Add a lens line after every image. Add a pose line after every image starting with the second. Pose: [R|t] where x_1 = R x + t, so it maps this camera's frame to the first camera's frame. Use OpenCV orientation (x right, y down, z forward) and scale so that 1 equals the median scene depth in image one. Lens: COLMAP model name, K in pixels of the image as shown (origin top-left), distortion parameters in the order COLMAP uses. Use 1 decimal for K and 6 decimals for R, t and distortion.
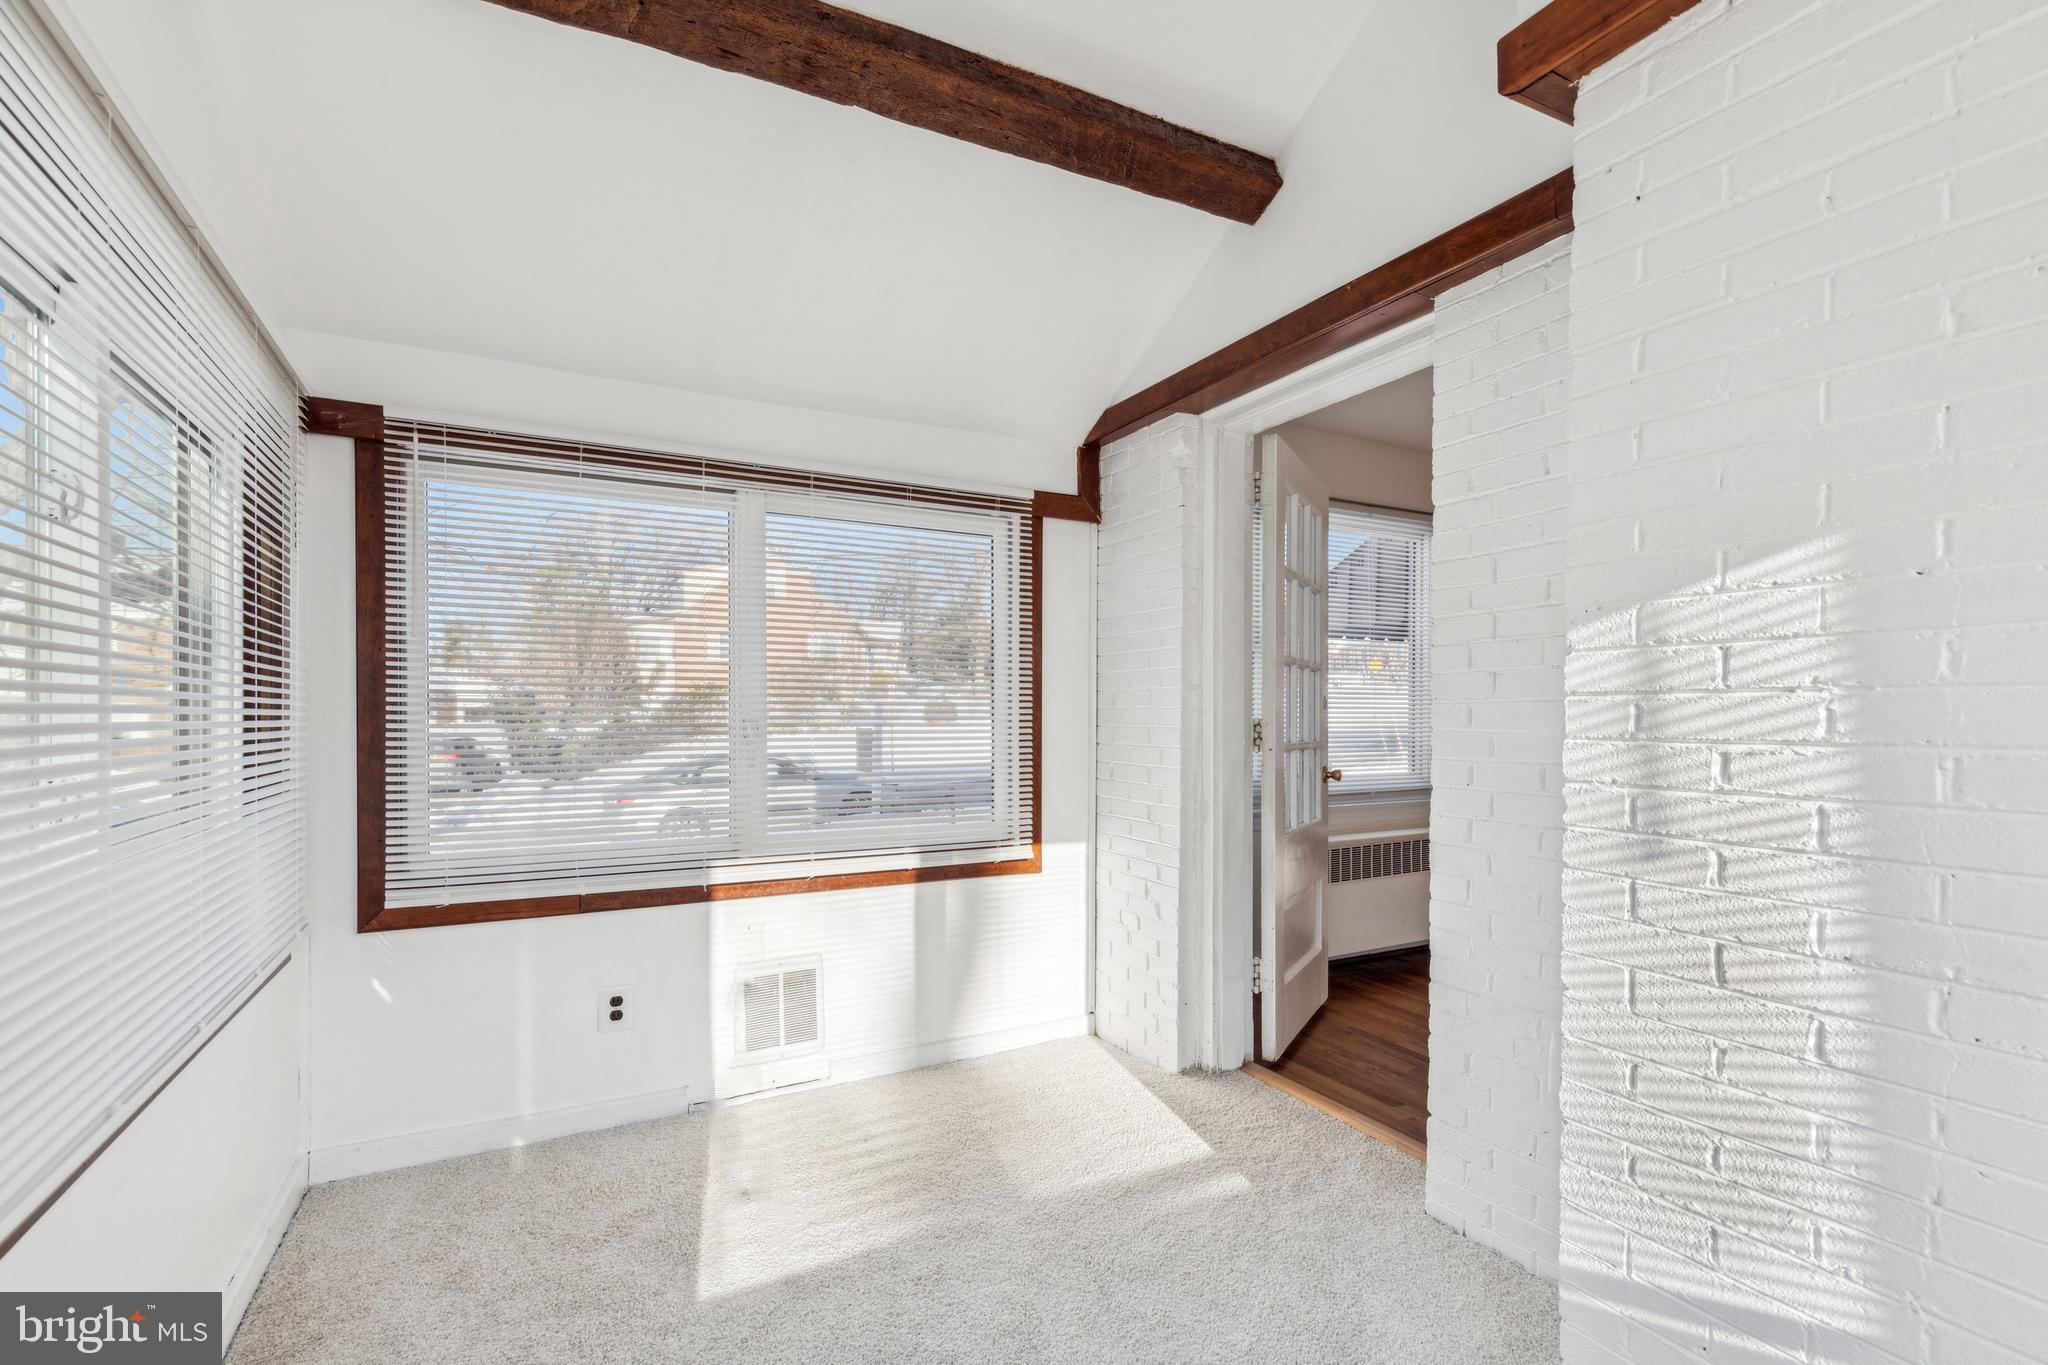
lens RADIAL K [[941.2, 0, 1021.6], [0, 941.2, 697.3], [0, 0, 1]] dist [0.010700, -0.000738]
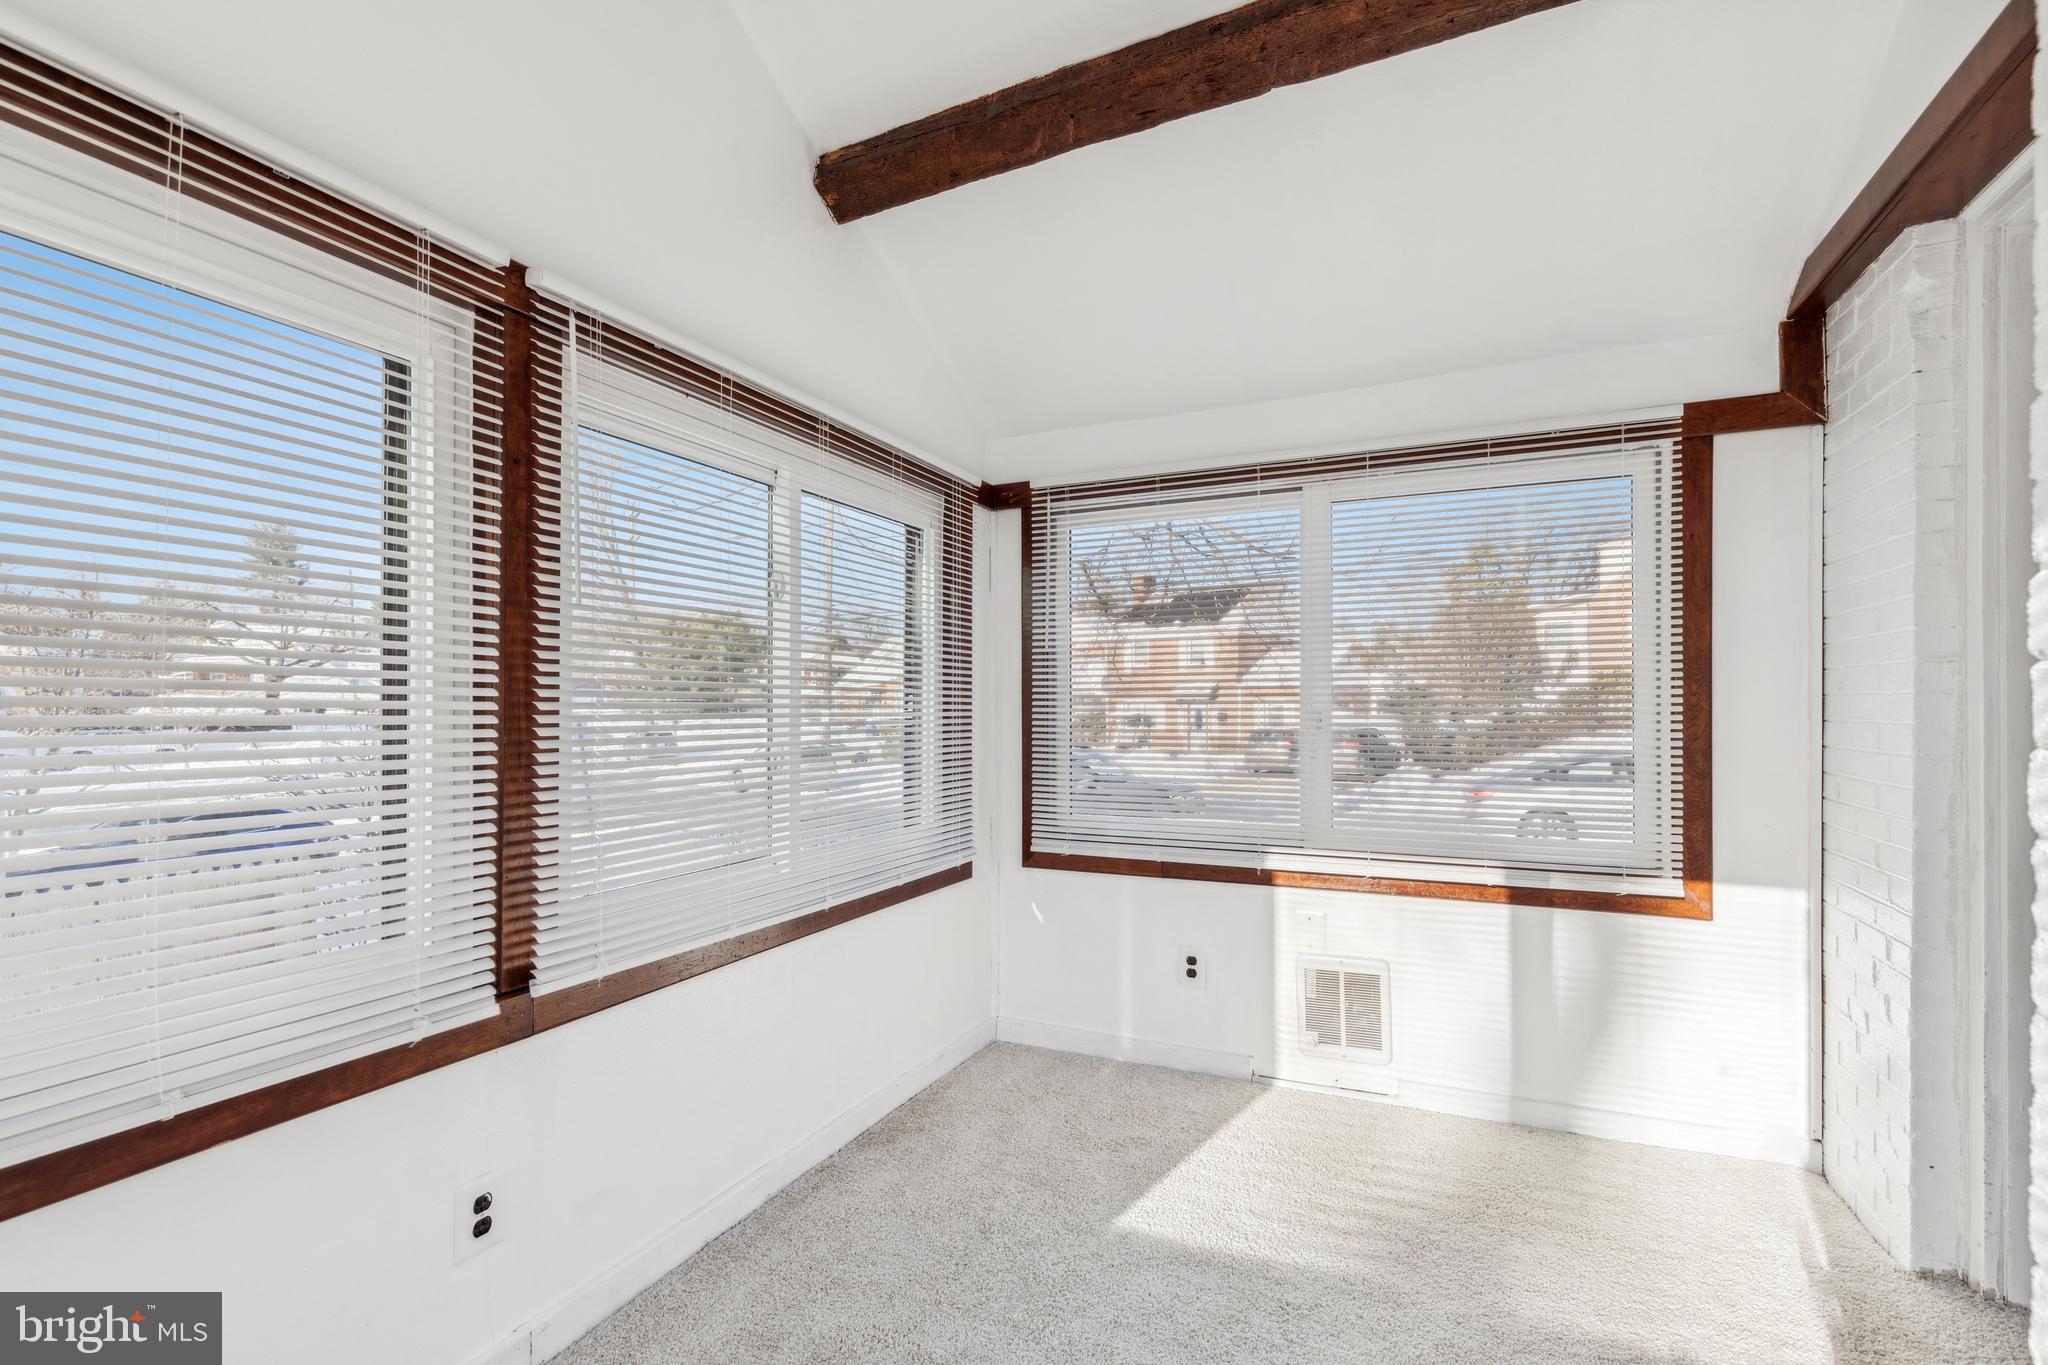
lens RADIAL K [[921.6, 0, 1026.9], [0, 921.6, 683.4], [0, 0, 1]] dist [-0.000947, -0.001218]
pose [[0.605978, -0.024429, -0.795107, 0.321188], [0.018651, 0.999690, -0.016499, 0.004152], [0.795263, -0.004831, 0.606245, 0.167687]]
